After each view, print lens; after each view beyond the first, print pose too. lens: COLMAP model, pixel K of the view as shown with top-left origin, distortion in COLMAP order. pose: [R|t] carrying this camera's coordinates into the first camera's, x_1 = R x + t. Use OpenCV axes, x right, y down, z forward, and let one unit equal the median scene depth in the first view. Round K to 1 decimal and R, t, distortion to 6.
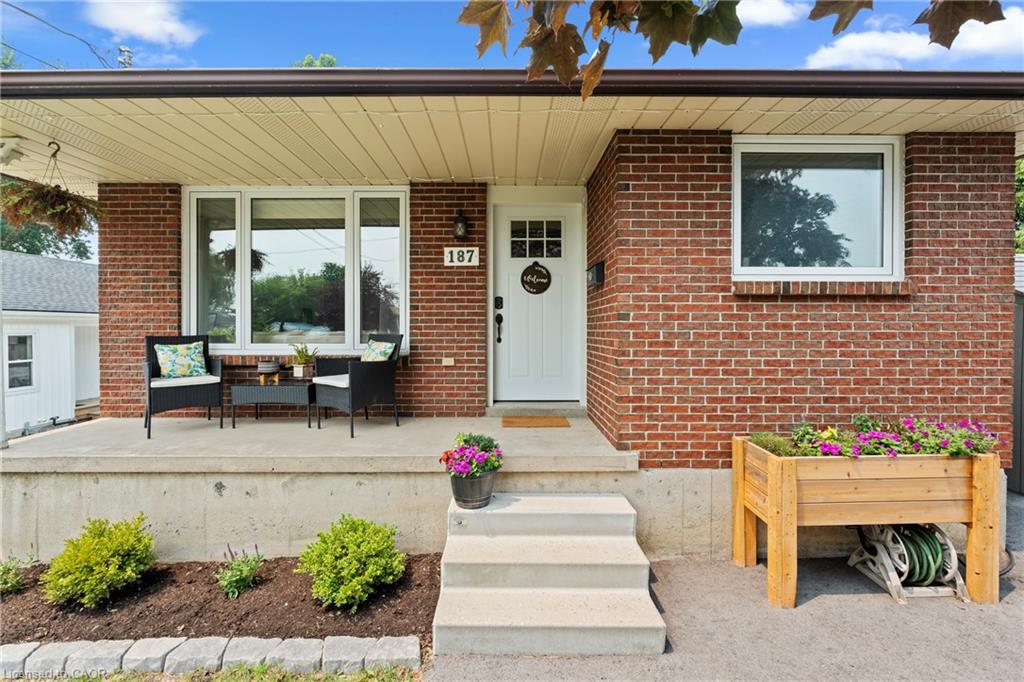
lens RADIAL K [[452.9, 0, 507.0], [0, 452.9, 334.8], [0, 0, 1]] dist [-0.003482, 0.000160]
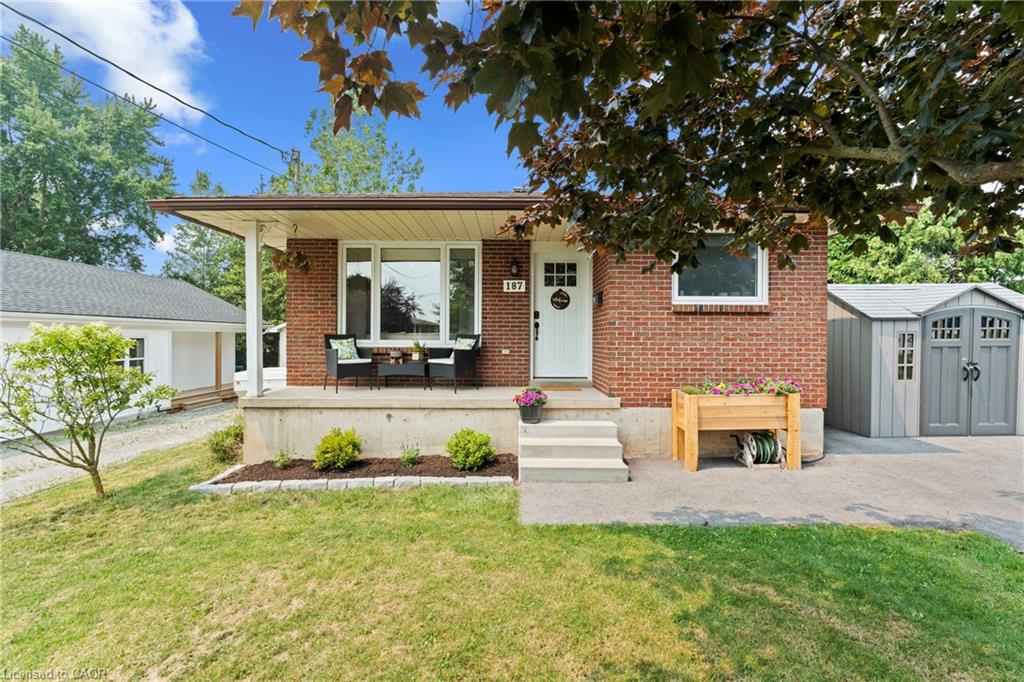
lens RADIAL K [[452.9, 0, 517.7], [0, 452.9, 341.4], [0, 0, 1]] dist [-0.003482, 0.000160]
pose [[0.999954, 0.004925, 0.008241, -0.136530], [-0.004864, 0.999961, -0.007415, 0.046857], [-0.008277, 0.007375, 0.999939, -0.808470]]
